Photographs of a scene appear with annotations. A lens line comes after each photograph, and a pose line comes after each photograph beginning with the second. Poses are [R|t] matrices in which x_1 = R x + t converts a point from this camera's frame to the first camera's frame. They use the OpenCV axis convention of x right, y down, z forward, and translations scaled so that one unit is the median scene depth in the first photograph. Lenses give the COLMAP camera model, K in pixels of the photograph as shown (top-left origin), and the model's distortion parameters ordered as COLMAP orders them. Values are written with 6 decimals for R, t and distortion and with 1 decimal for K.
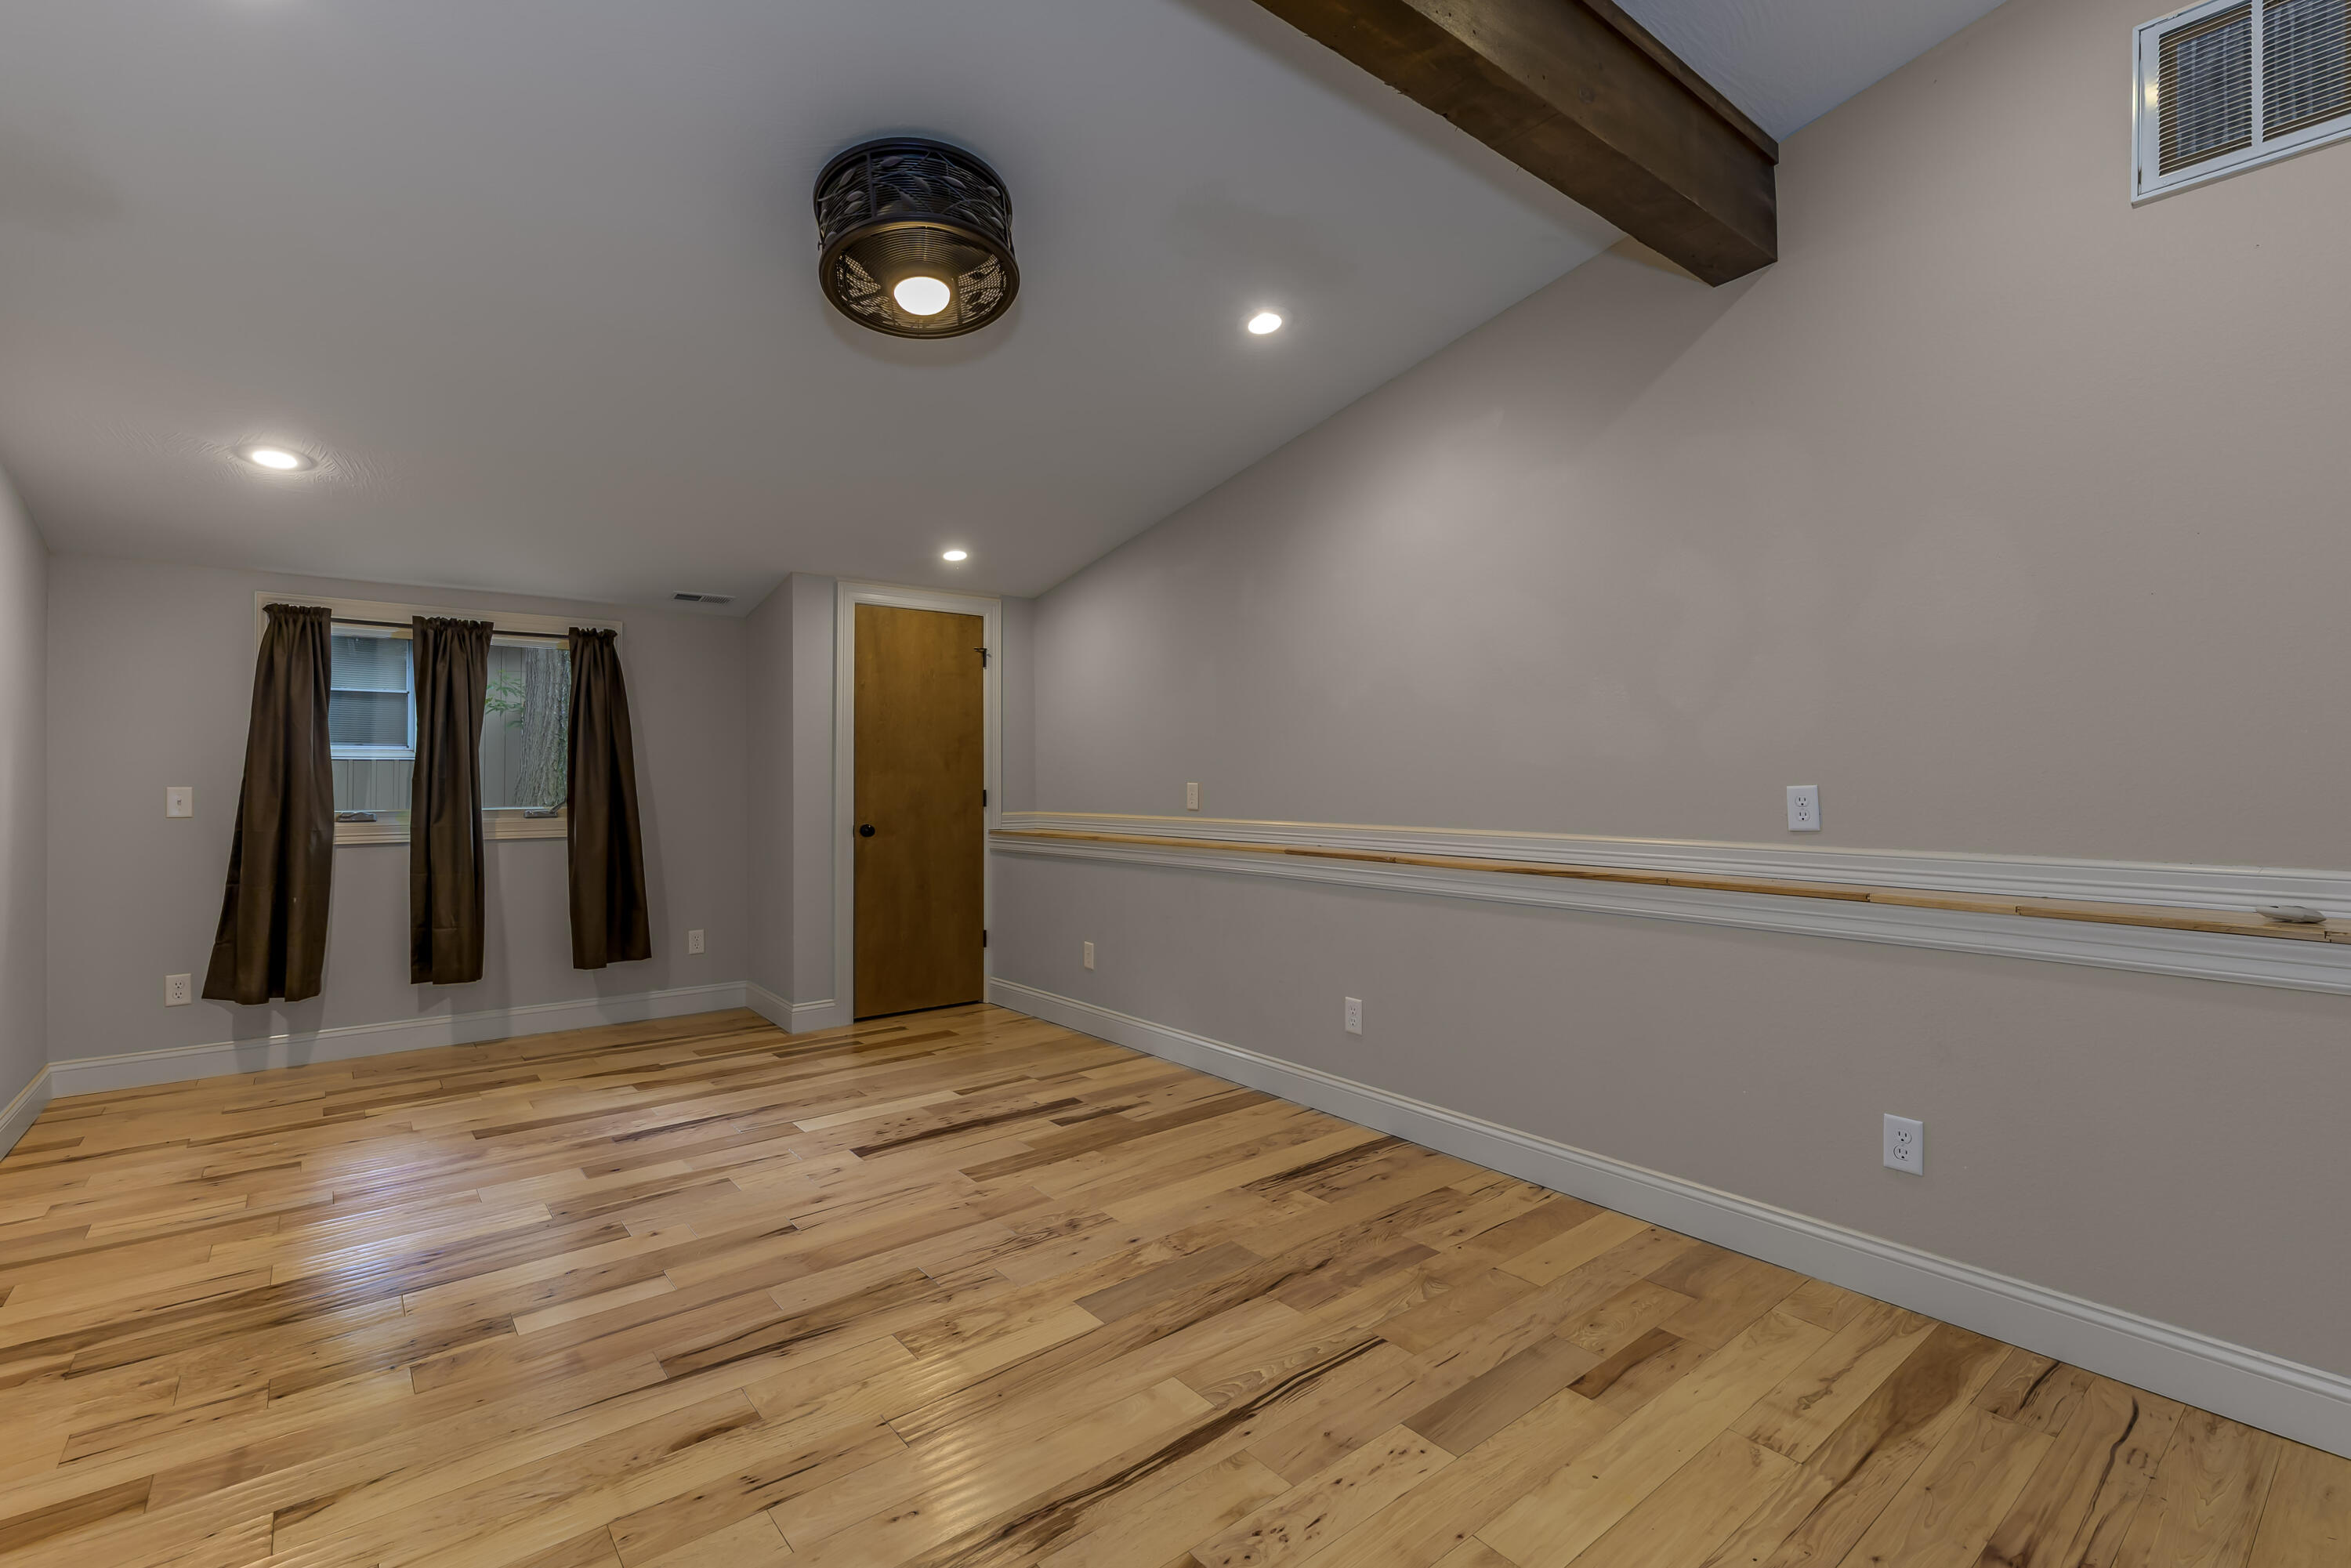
lens RADIAL K [[1075.9, 0, 1178.4], [0, 1075.9, 774.9], [0, 0, 1]] dist [-0.001271, -0.000304]
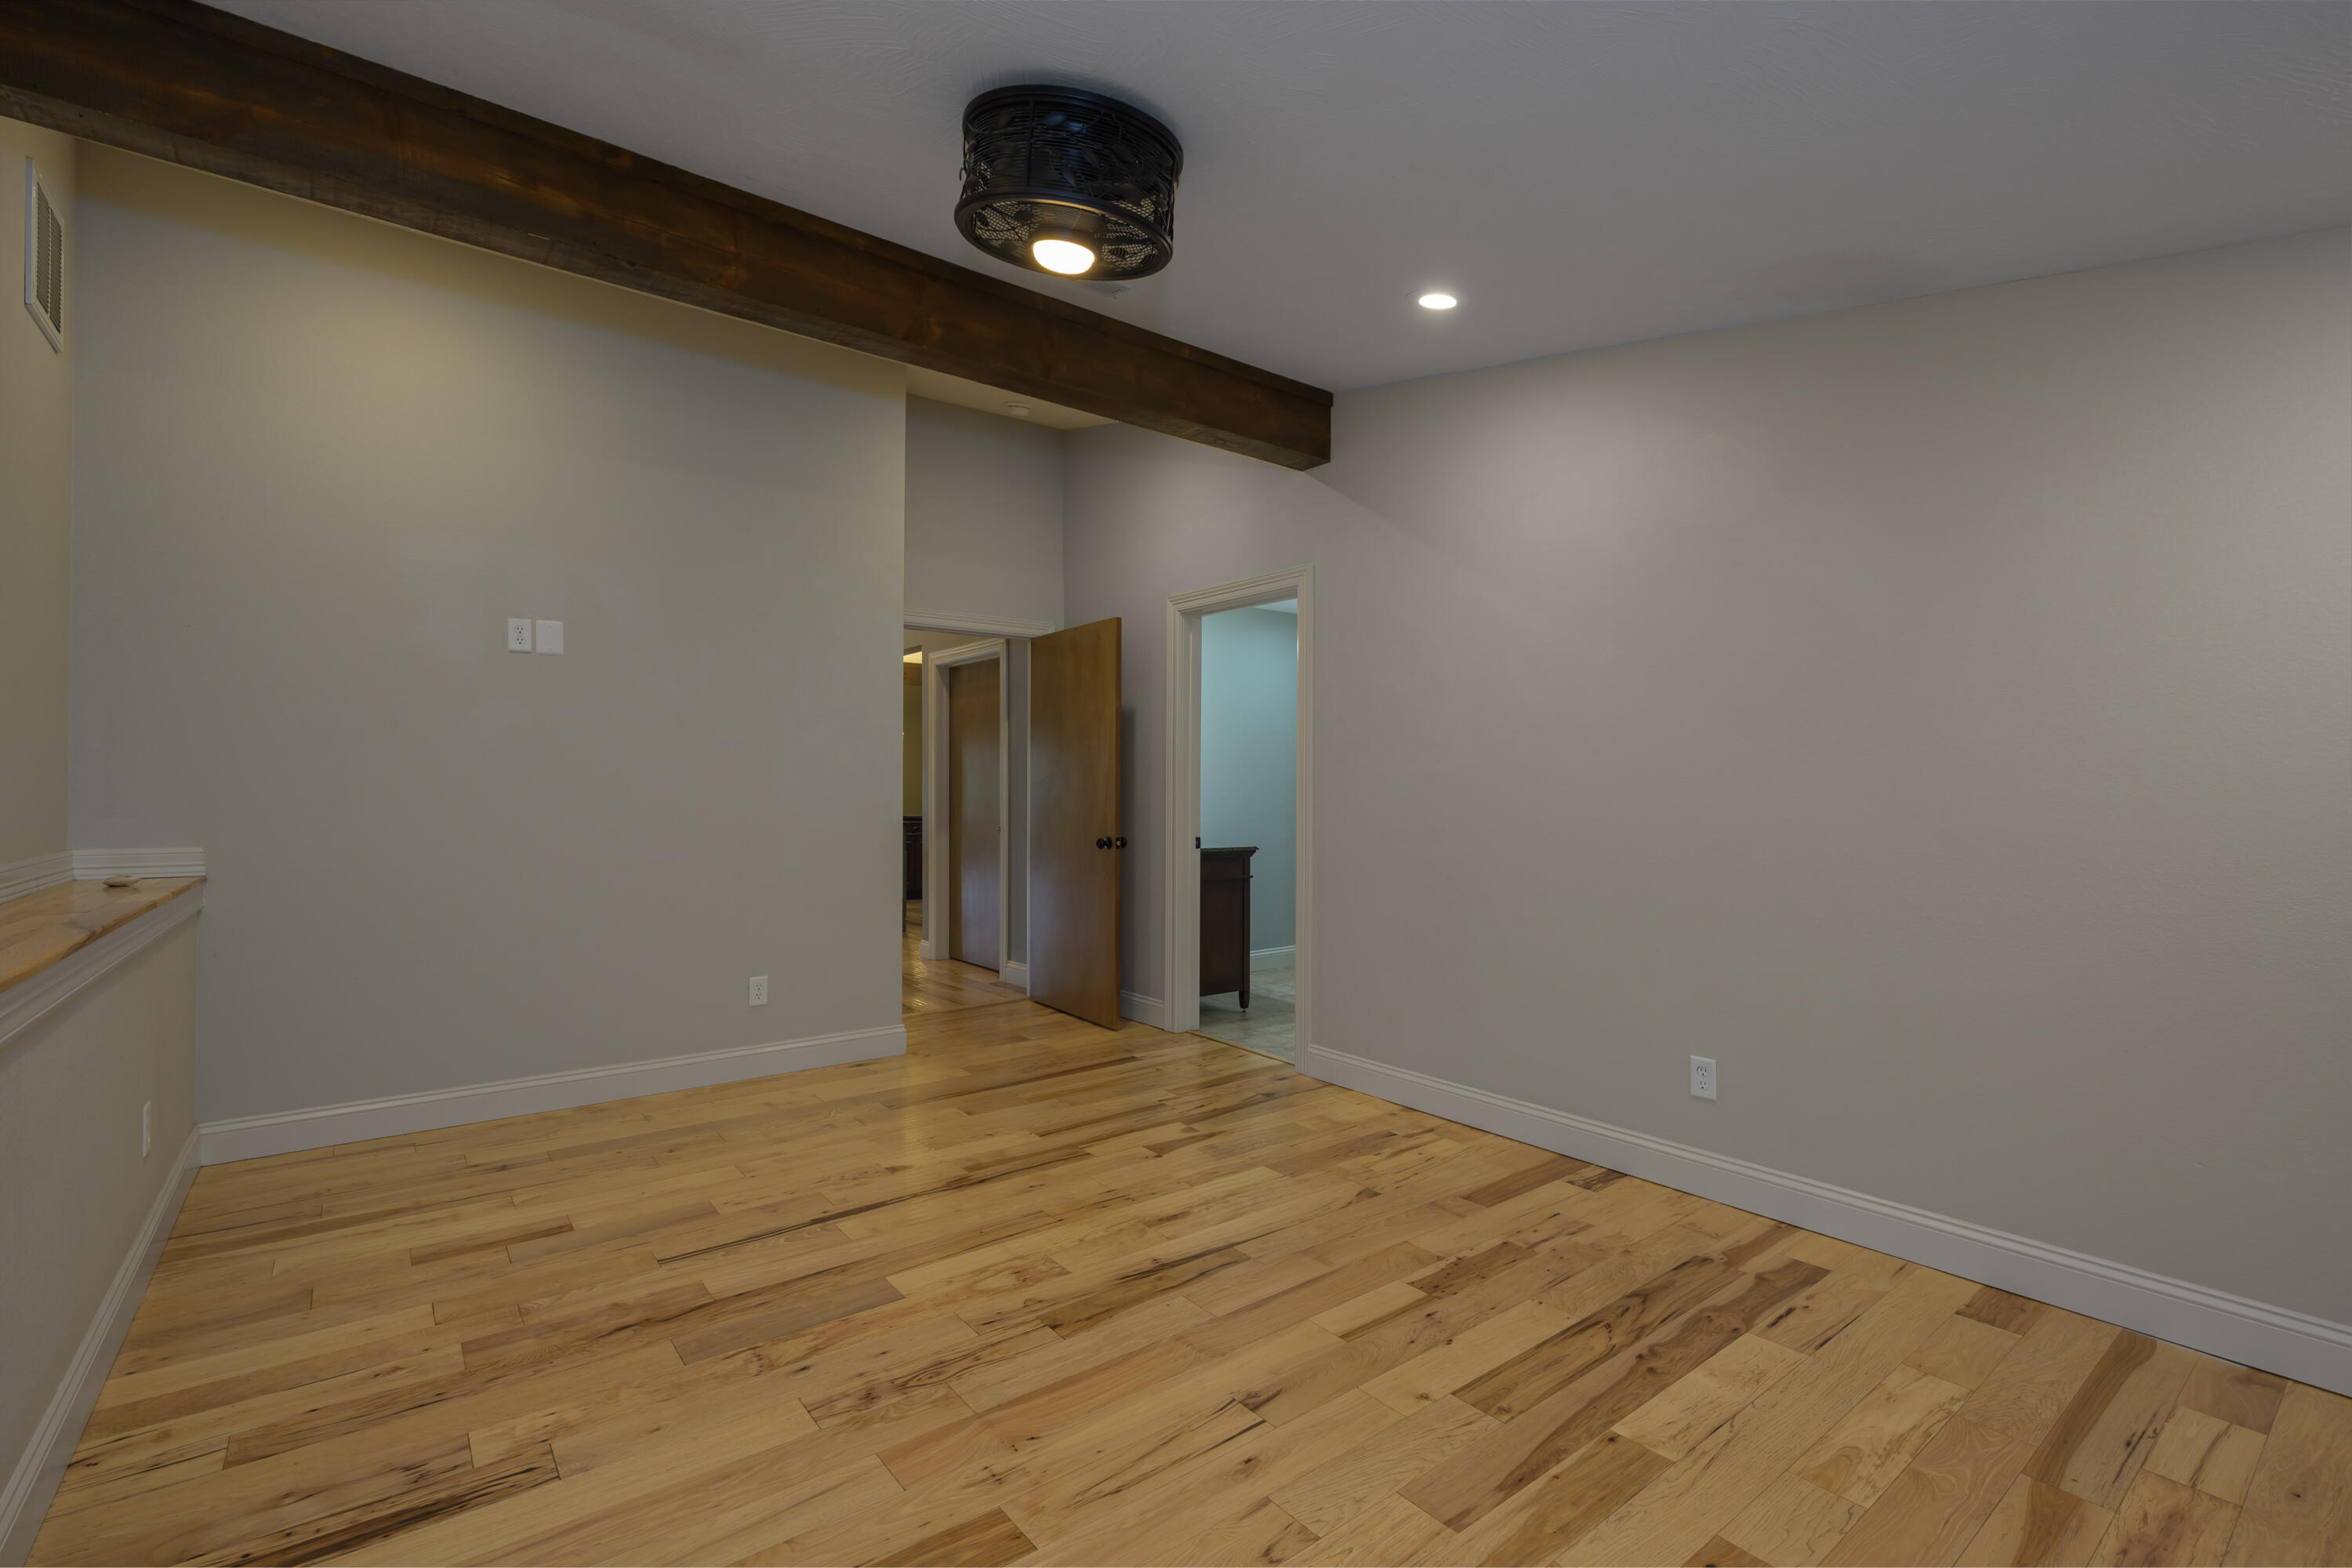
lens RADIAL K [[1076.4, 0, 1174.4], [0, 1076.4, 787.8], [0, 0, 1]] dist [-0.001271, -0.000304]
pose [[-0.999771, -0.000602, 0.021371, -0.377728], [-0.000680, 0.999993, -0.003642, 0.003210], [-0.021368, -0.003656, -0.999765, 2.029280]]
